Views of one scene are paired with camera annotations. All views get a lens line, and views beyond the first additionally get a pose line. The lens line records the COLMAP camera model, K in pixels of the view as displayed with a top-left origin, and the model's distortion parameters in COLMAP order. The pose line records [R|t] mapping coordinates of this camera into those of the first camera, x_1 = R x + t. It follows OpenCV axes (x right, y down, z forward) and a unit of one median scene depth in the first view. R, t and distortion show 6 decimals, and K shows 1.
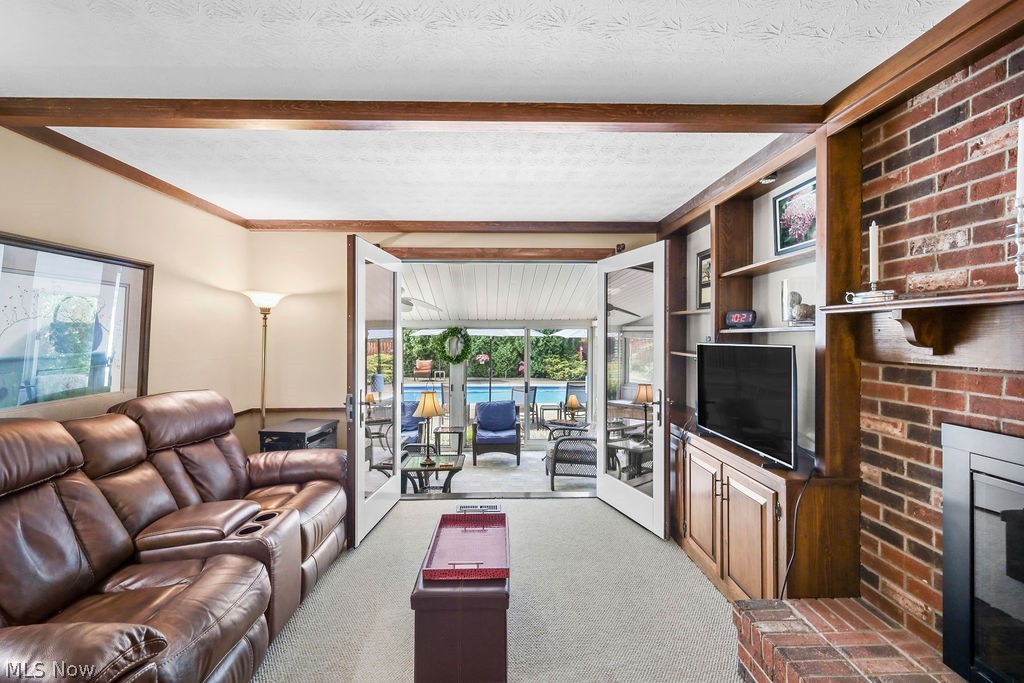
lens RADIAL K [[451.0, 0, 509.5], [0, 451.0, 337.1], [0, 0, 1]] dist [-0.002059, 0.001104]
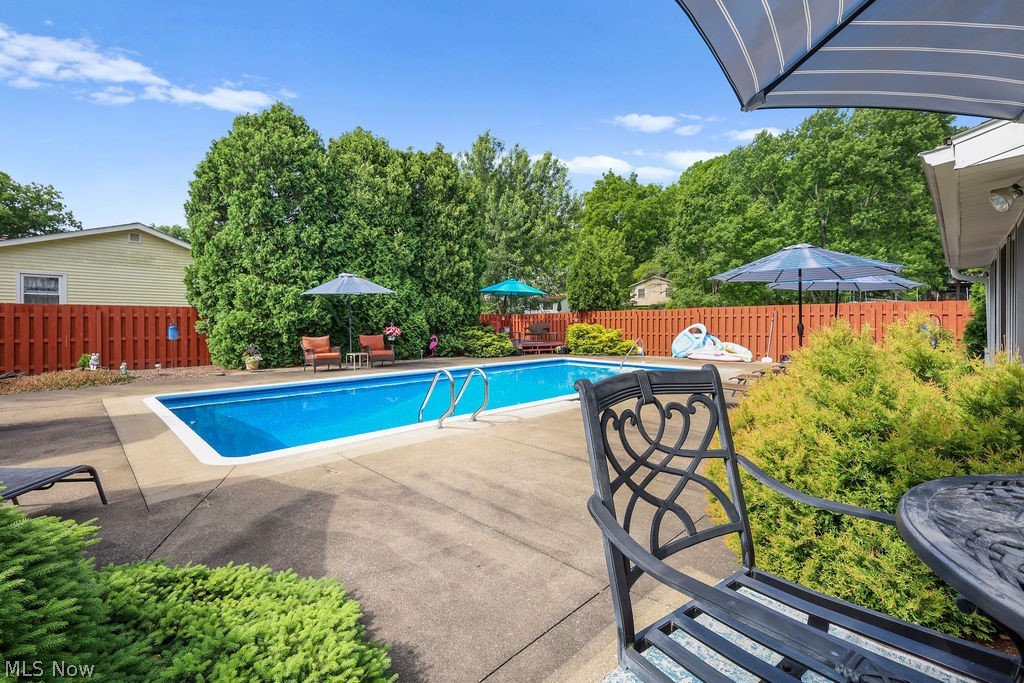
lens RADIAL K [[451.0, 0, 516.6], [0, 451.0, 320.5], [0, 0, 1]] dist [-0.002059, 0.001104]
pose [[0.720070, -0.002100, 0.693898, -4.198881], [0.003856, 0.999992, -0.000976, 0.322827], [-0.693891, 0.003378, 0.720072, 4.003033]]
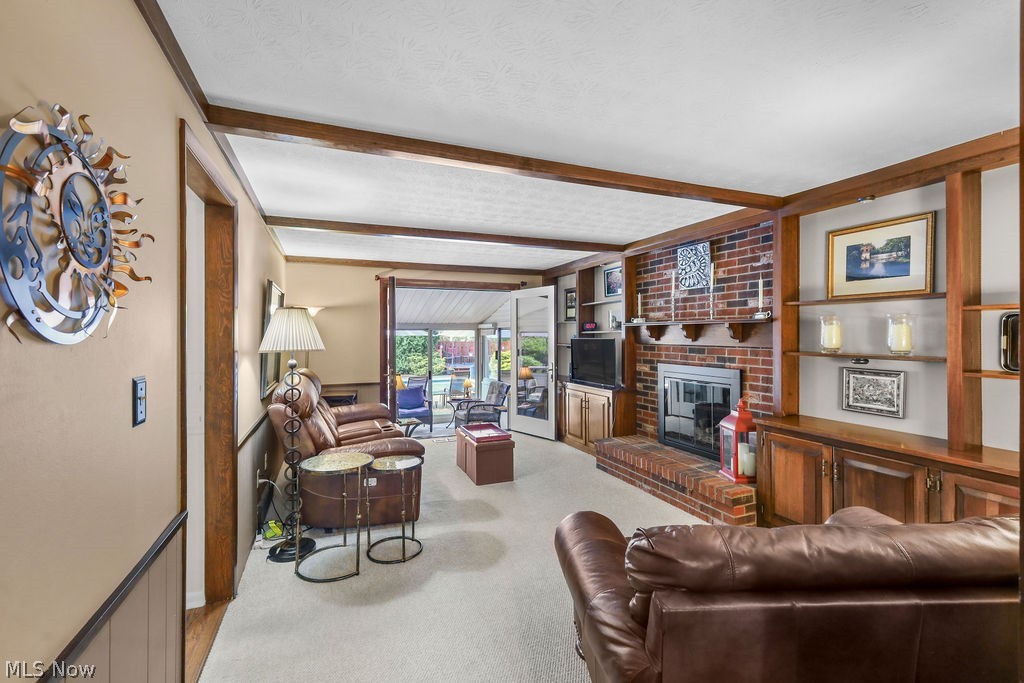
lens RADIAL K [[451.0, 0, 511.7], [0, 451.0, 336.9], [0, 0, 1]] dist [-0.002059, 0.001104]
pose [[0.933617, -0.004904, 0.358239, -0.842502], [0.005148, 0.999987, 0.000271, 0.007345], [-0.358235, 0.001592, 0.933630, -1.197459]]
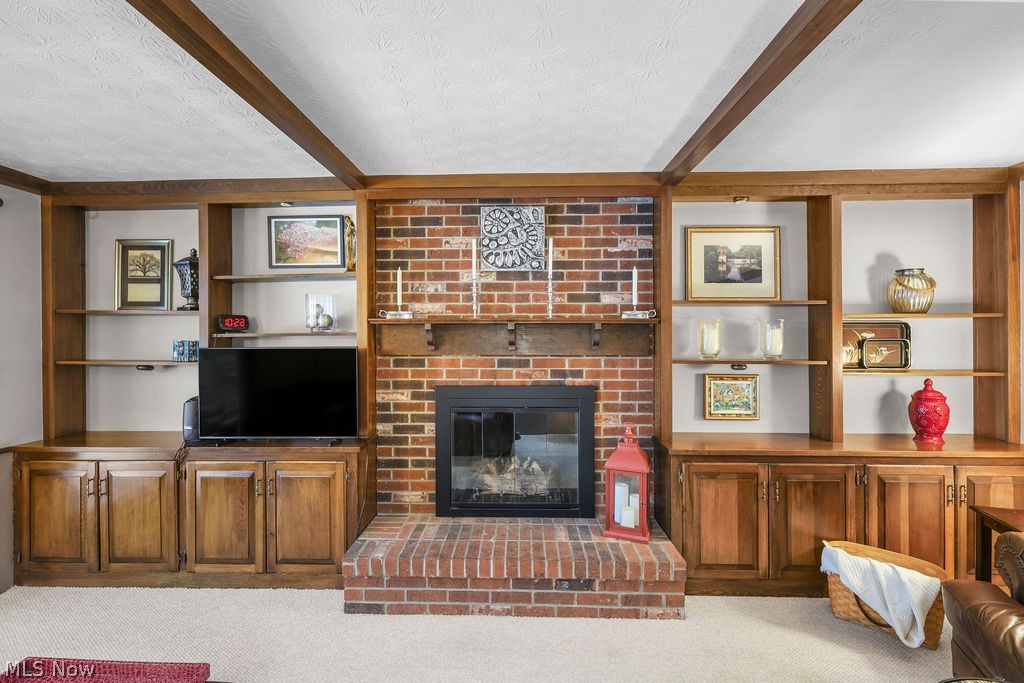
lens RADIAL K [[451.0, 0, 507.0], [0, 451.0, 337.2], [0, 0, 1]] dist [-0.002059, 0.001104]
pose [[0.057100, 0.001348, 0.998368, -0.699566], [0.007763, 0.999968, -0.001794, -0.003399], [-0.998338, 0.007853, 0.057088, 0.488769]]
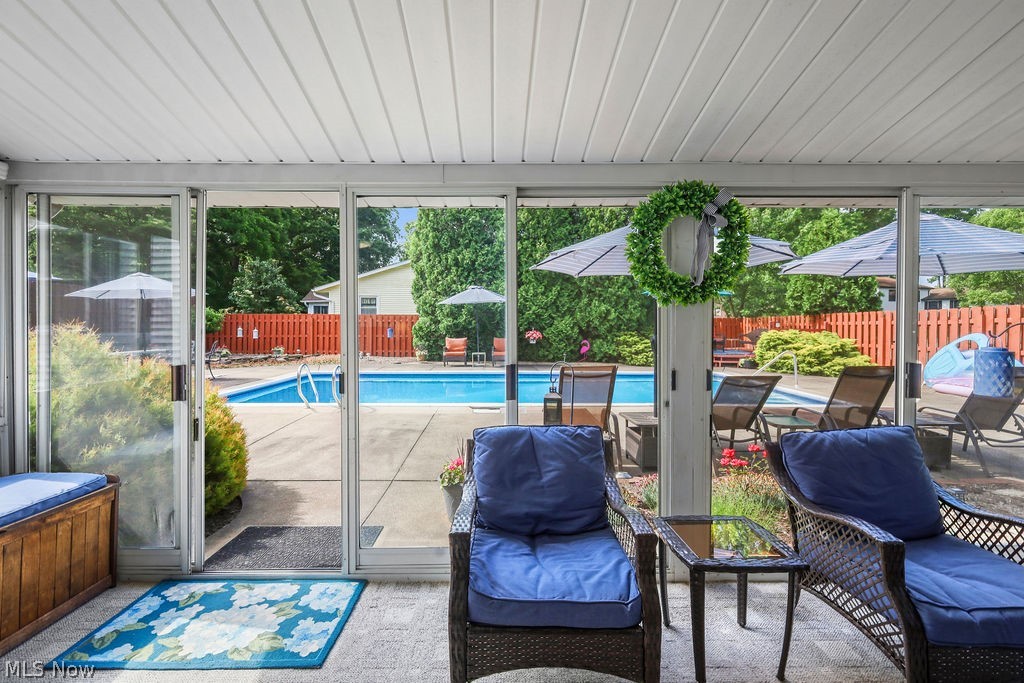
lens RADIAL K [[451.0, 0, 505.8], [0, 451.0, 323.4], [0, 0, 1]] dist [-0.002059, 0.001104]
pose [[0.999820, 0.001322, -0.018930, -0.962987], [-0.001374, 0.999995, -0.002709, 0.296922], [0.018926, 0.002734, 0.999817, 2.695365]]
